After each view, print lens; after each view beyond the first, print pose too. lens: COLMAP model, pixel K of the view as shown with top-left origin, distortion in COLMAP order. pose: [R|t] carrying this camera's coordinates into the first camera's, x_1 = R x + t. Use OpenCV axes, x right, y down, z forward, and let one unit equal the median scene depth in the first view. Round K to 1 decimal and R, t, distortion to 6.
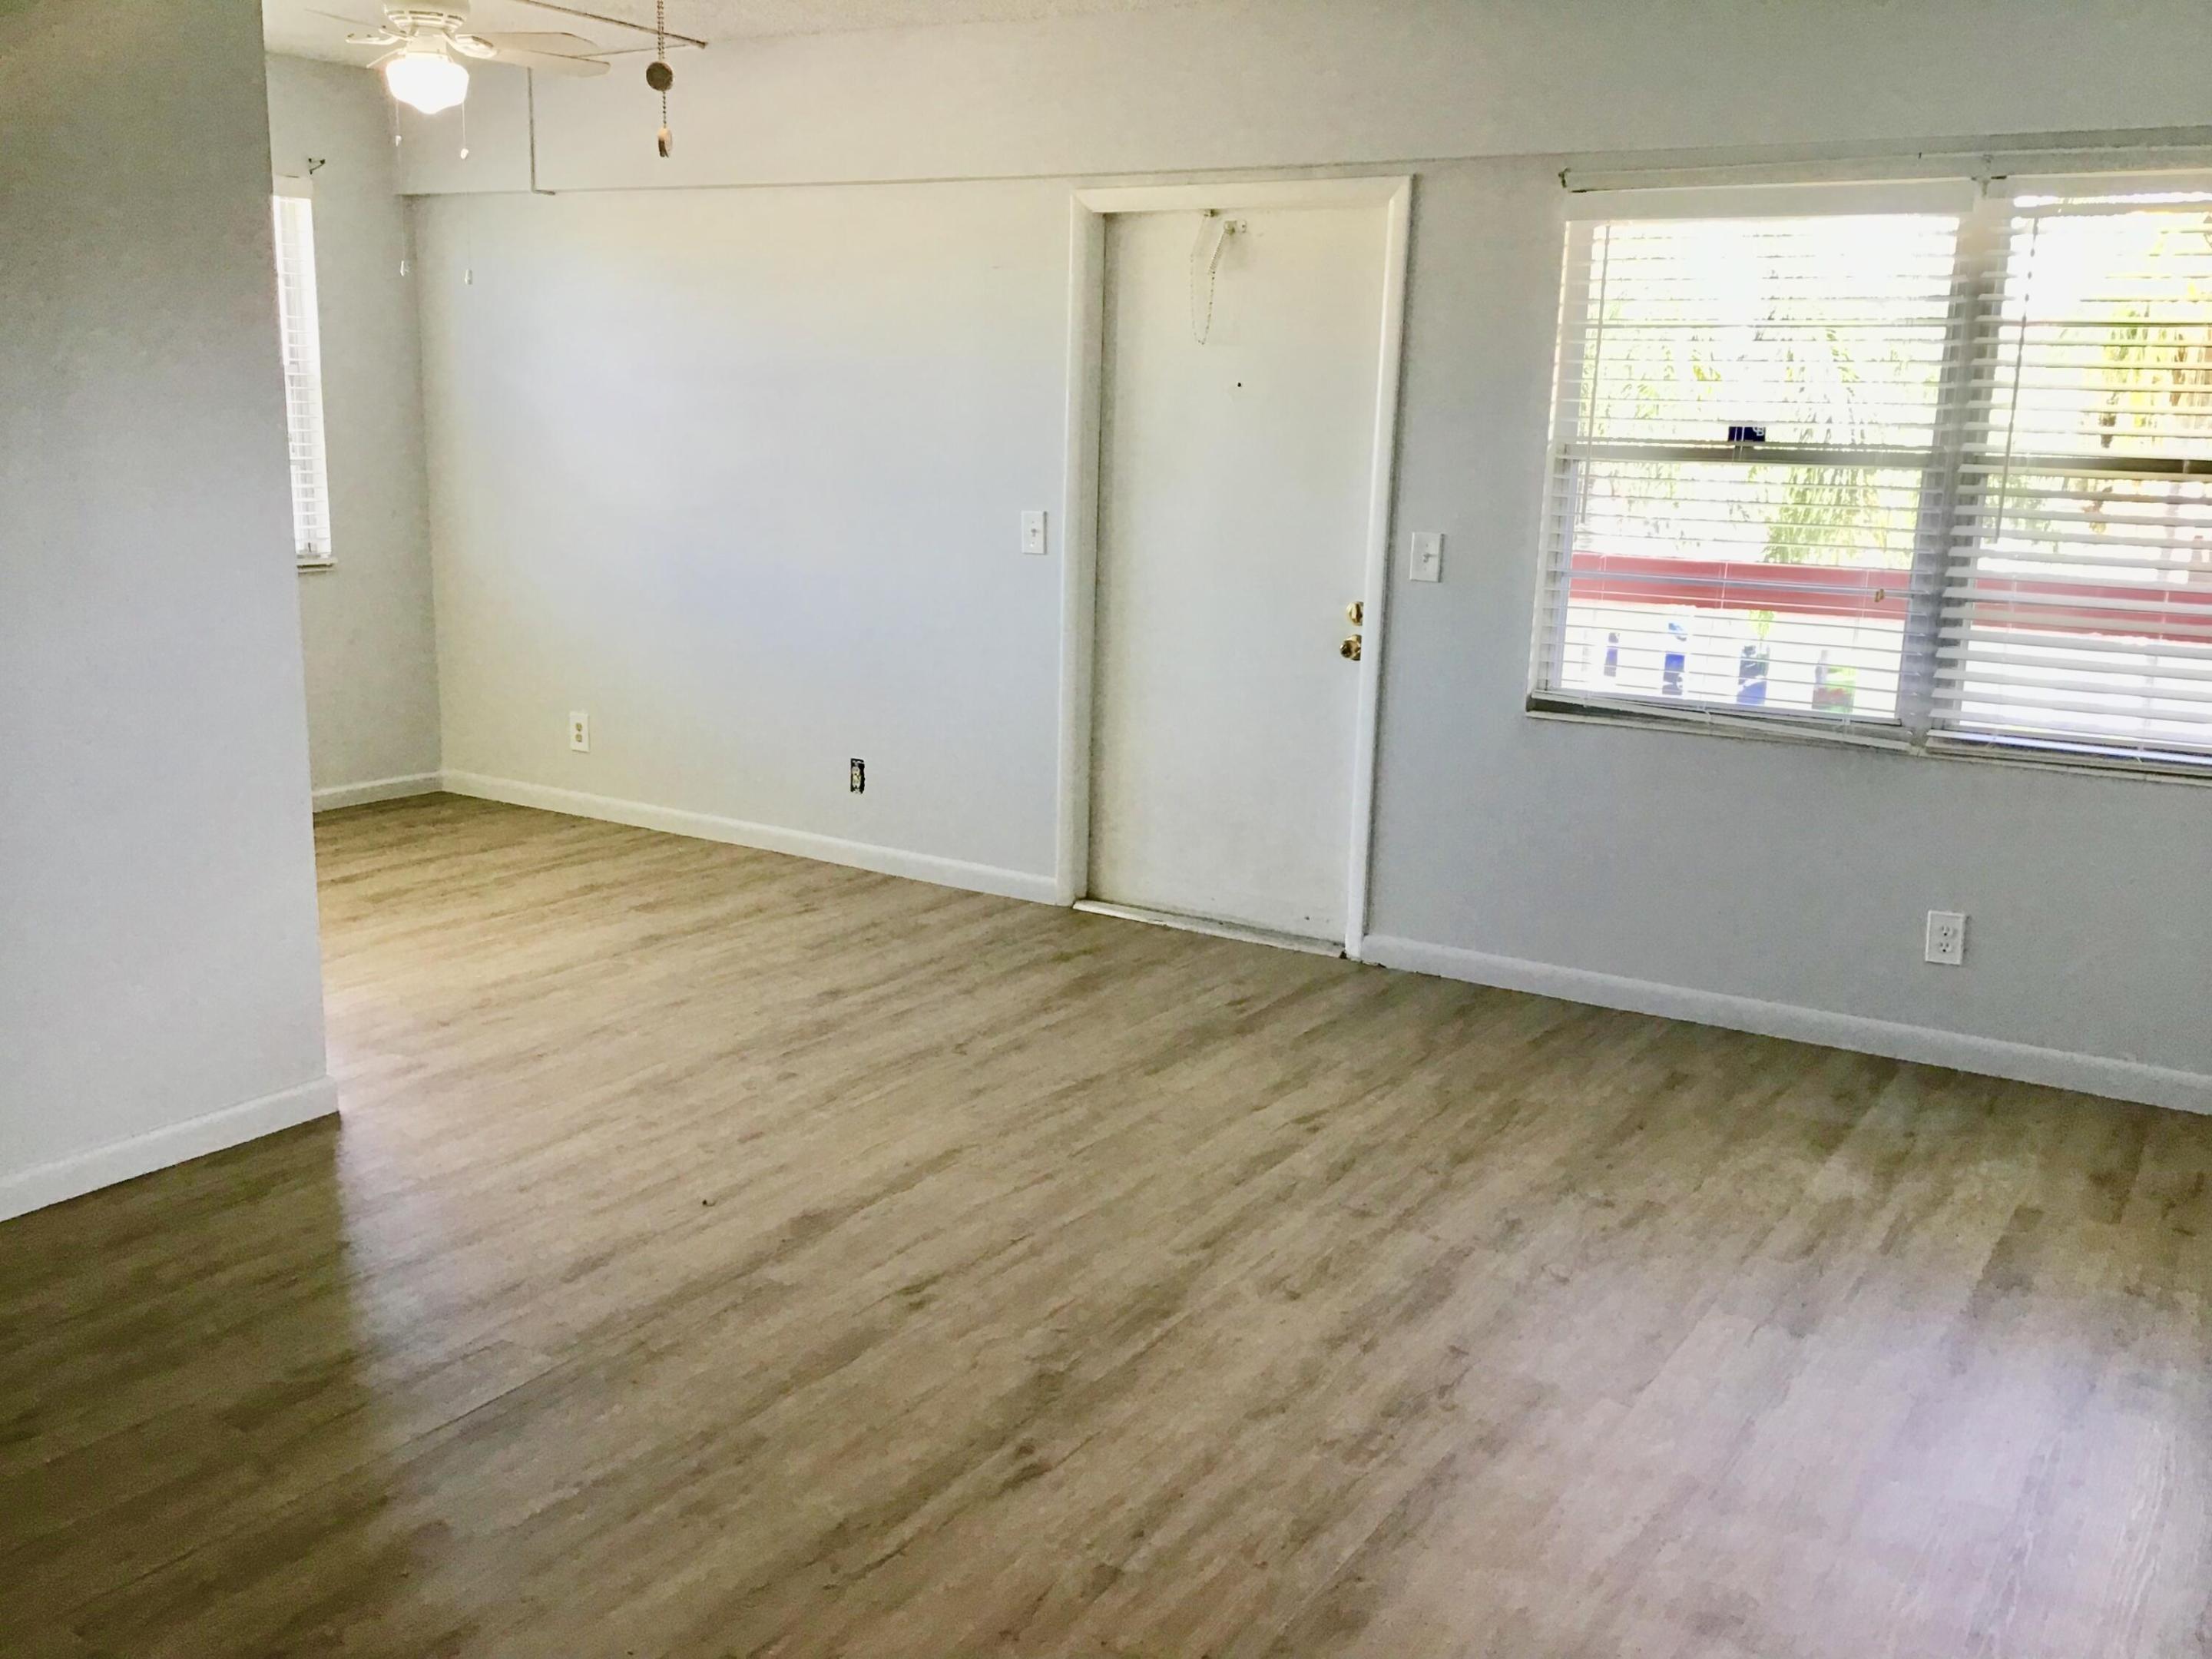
lens RADIAL K [[1975.3, 0, 1122.4], [0, 1975.3, 863.4], [0, 0, 1]] dist [0.108739, -0.187742]
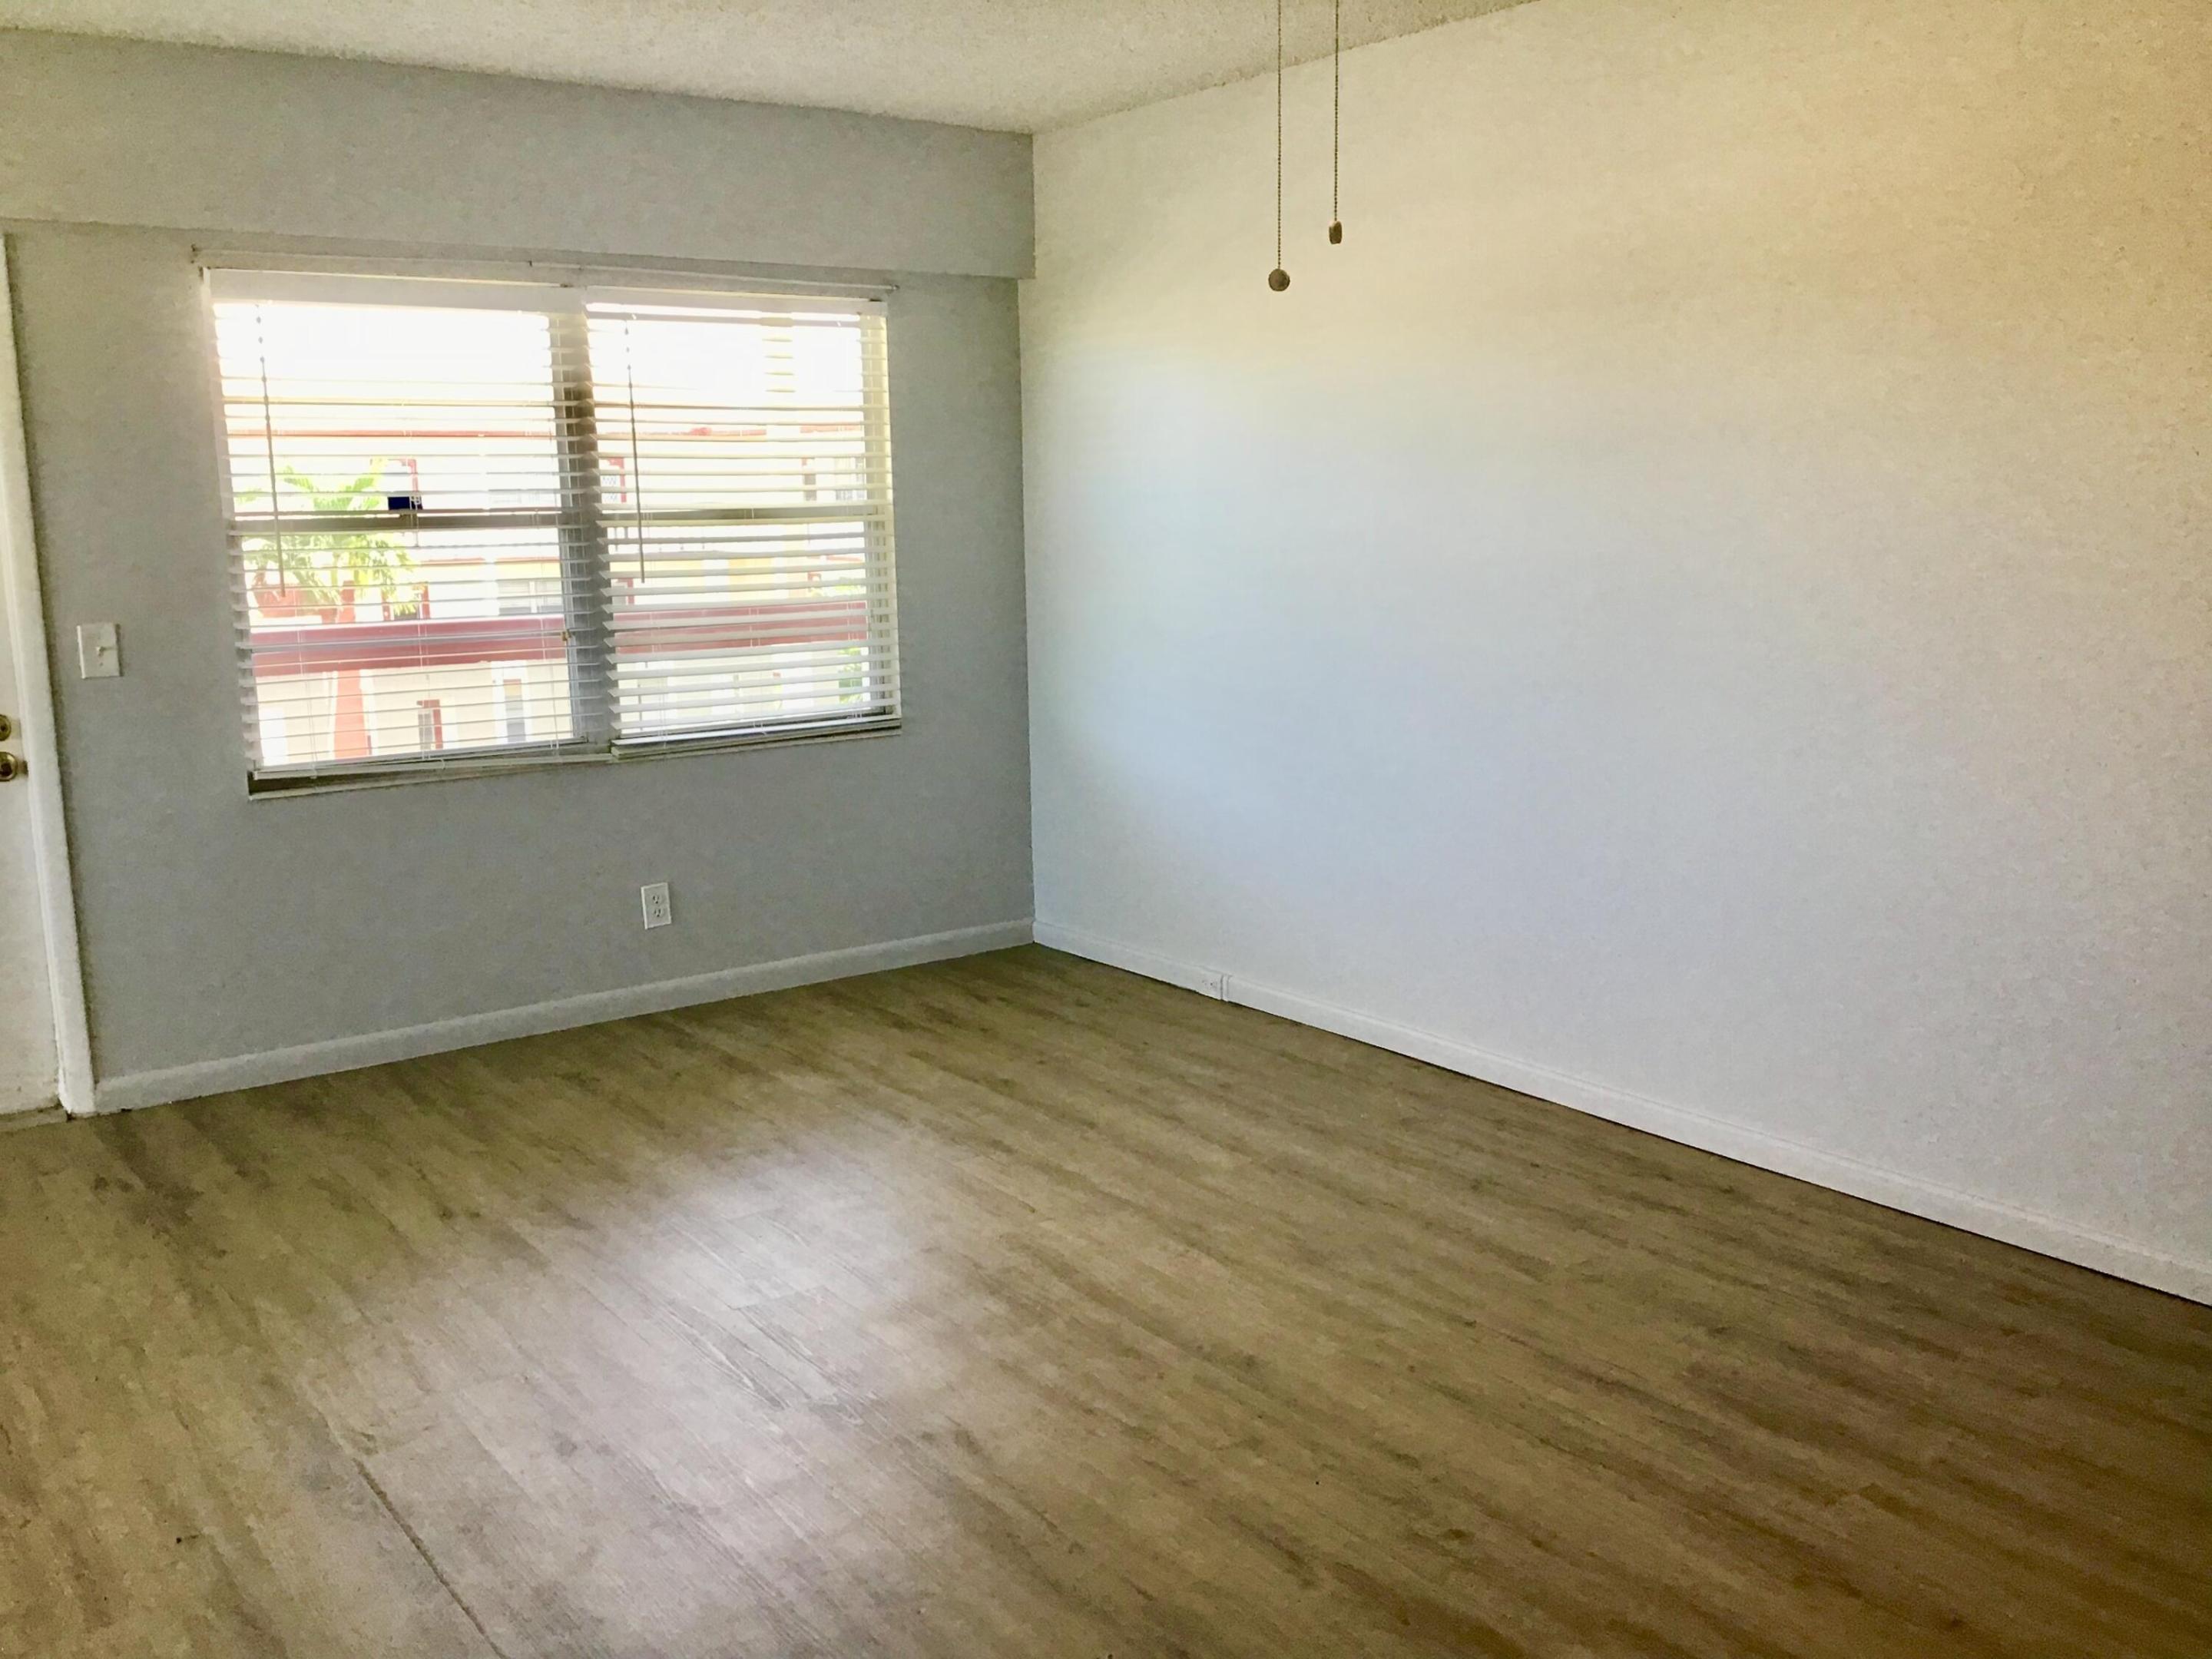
lens RADIAL K [[1975.3, 0, 1105.5], [0, 1975.3, 853.1], [0, 0, 1]] dist [0.108739, -0.187742]
pose [[0.370683, -0.202739, 0.906361, -0.575693], [0.234503, 0.964695, 0.119880, -0.074261], [-0.898667, 0.168107, 0.405139, 0.257475]]
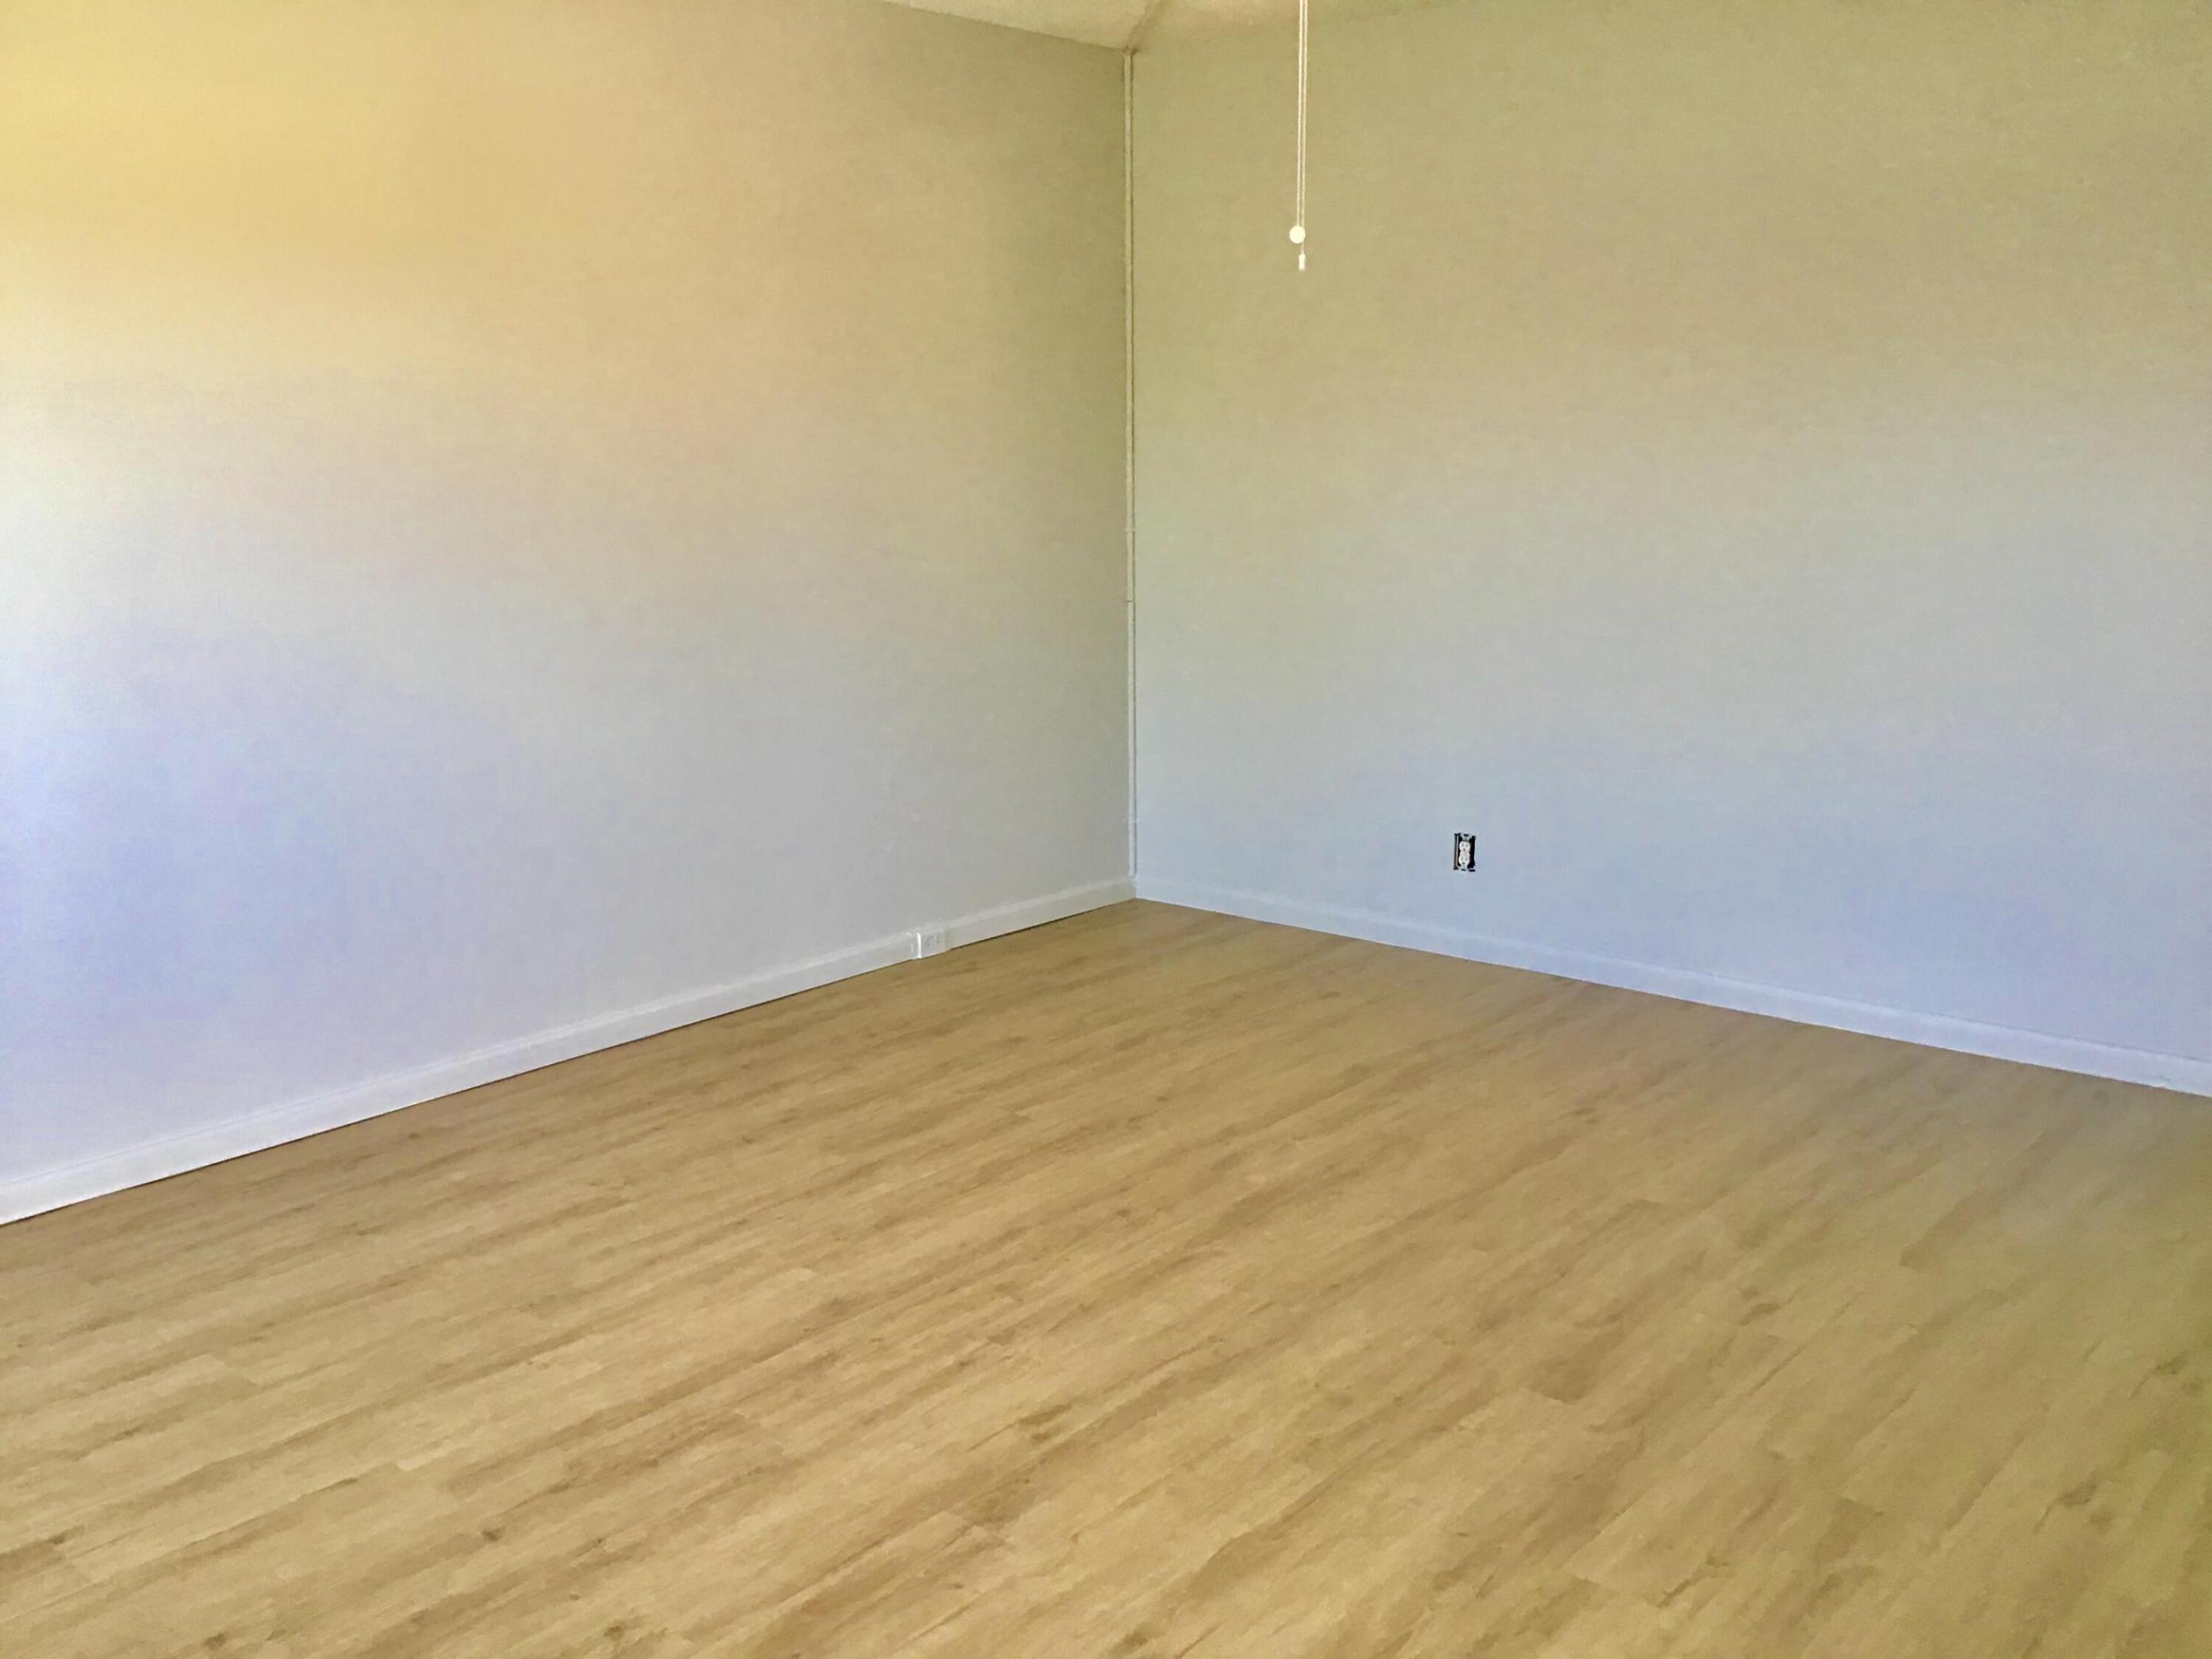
lens RADIAL K [[1975.3, 0, 1107.8], [0, 1975.3, 841.2], [0, 0, 1]] dist [0.108739, -0.187742]
pose [[-0.988967, -0.045432, 0.140997, -0.130410], [0.018854, 0.905464, 0.424004, -0.252575], [-0.146931, 0.421984, -0.894618, 1.092773]]
